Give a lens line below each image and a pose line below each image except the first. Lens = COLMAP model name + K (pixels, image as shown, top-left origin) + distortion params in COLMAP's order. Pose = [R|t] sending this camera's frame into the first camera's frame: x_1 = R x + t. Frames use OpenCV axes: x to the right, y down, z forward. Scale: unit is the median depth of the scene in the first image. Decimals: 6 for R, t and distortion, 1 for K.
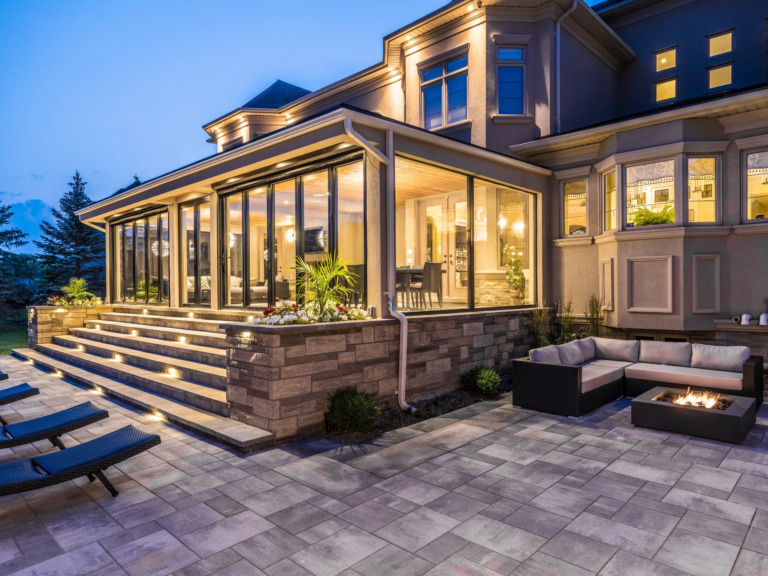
lens RADIAL K [[494.3, 0, 382.2], [0, 494.3, 290.5], [0, 0, 1]] dist [0.002370, -0.000607]
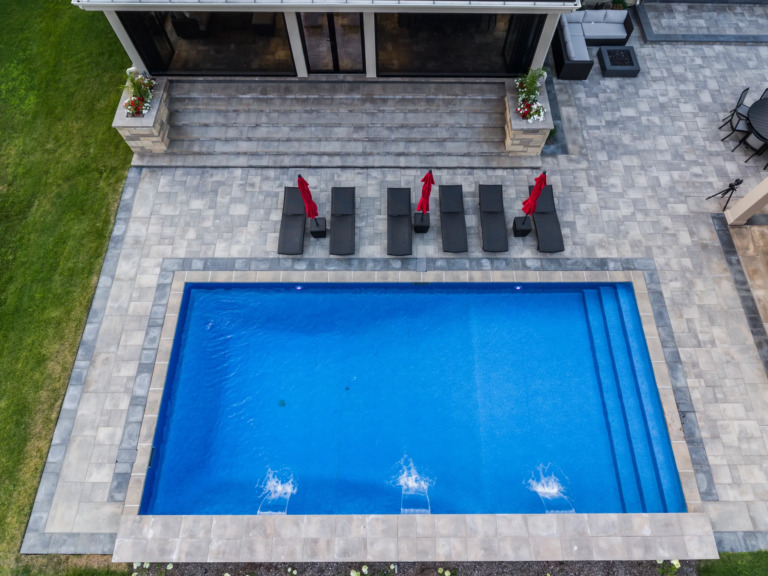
lens RADIAL K [[451.8, 0, 393.3], [0, 451.8, 287.9], [0, 0, 1]] dist [-0.002530, -0.000431]
pose [[0.721465, -0.624342, 0.299476, -0.857753], [-0.007335, 0.425572, 0.904895, -0.704183], [-0.692412, -0.655047, 0.302456, 0.144619]]
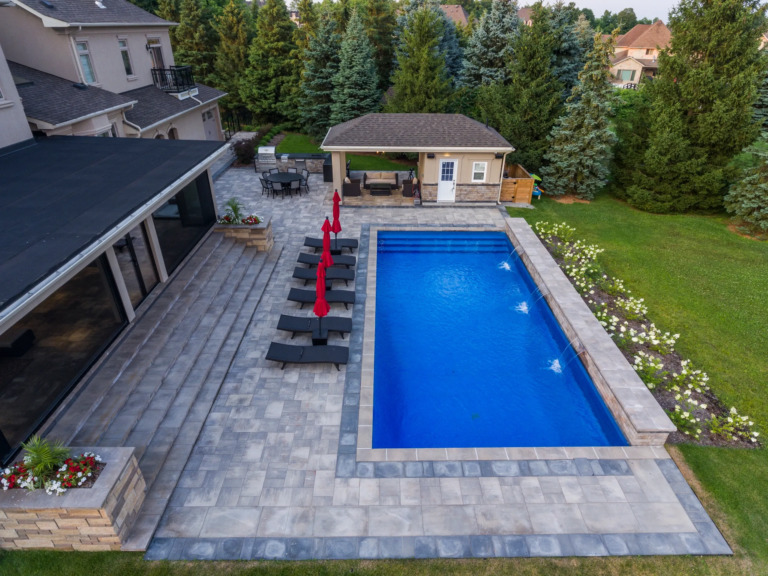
lens RADIAL K [[451.8, 0, 393.3], [0, 451.8, 287.9], [0, 0, 1]] dist [-0.002530, -0.000431]
pose [[-0.702923, -0.355979, 0.615775, -1.281849], [0.003349, 0.864078, 0.503346, -0.459977], [-0.711258, 0.355876, -0.606188, 1.090846]]
